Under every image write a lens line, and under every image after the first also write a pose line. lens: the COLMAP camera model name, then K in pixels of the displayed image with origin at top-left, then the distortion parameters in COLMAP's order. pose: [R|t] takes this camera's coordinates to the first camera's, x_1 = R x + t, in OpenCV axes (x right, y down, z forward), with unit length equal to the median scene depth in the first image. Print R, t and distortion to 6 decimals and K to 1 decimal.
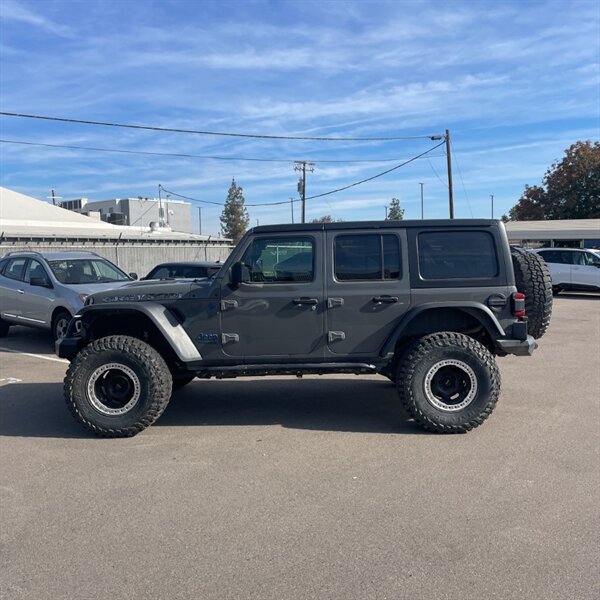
lens RADIAL K [[635.9, 0, 300.0], [0, 635.9, 300.0], [0, 0, 1]] dist [0.079444, -0.012244]
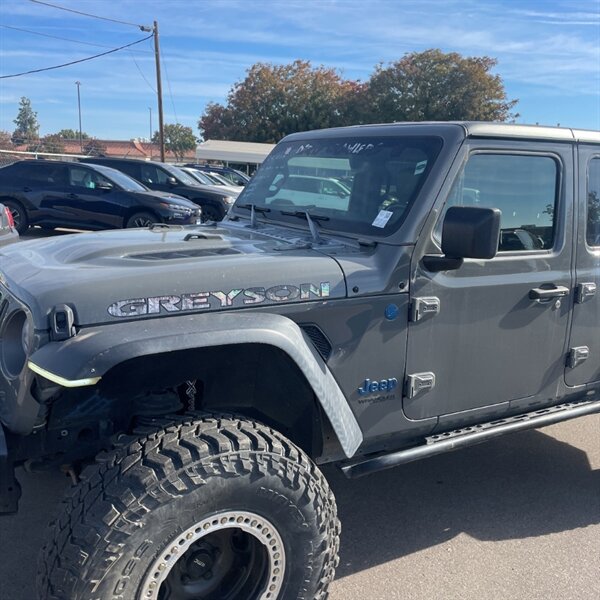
lens RADIAL K [[626.1, 0, 305.3], [0, 626.1, 300.0], [0, 0, 1]] dist [0.083235, -0.114483]
pose [[0.825740, -0.057453, 0.561118, -0.200688], [-0.017460, 0.991719, 0.127237, -0.023784], [-0.563781, -0.114862, 0.817898, 0.339772]]
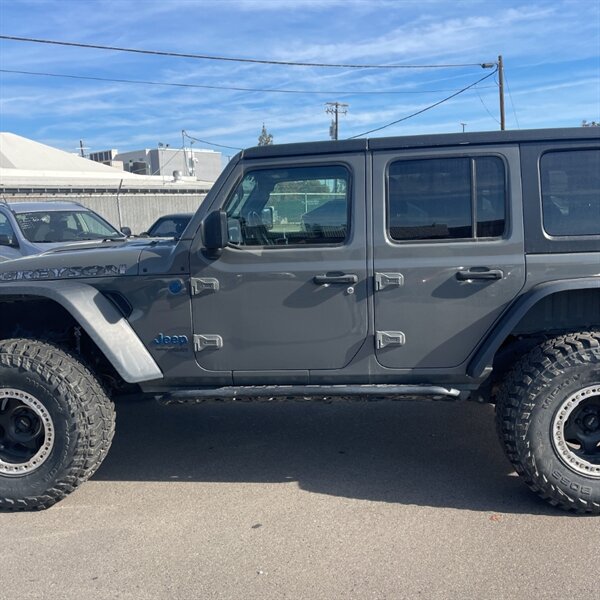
lens RADIAL K [[626.1, 0, 305.3], [0, 626.1, 300.0], [0, 0, 1]] dist [0.083235, -0.114483]
pose [[0.998929, -0.007291, -0.045701, 0.003145], [0.010912, 0.996775, 0.079501, -0.011478], [0.044974, -0.079915, 0.995787, 0.208366]]
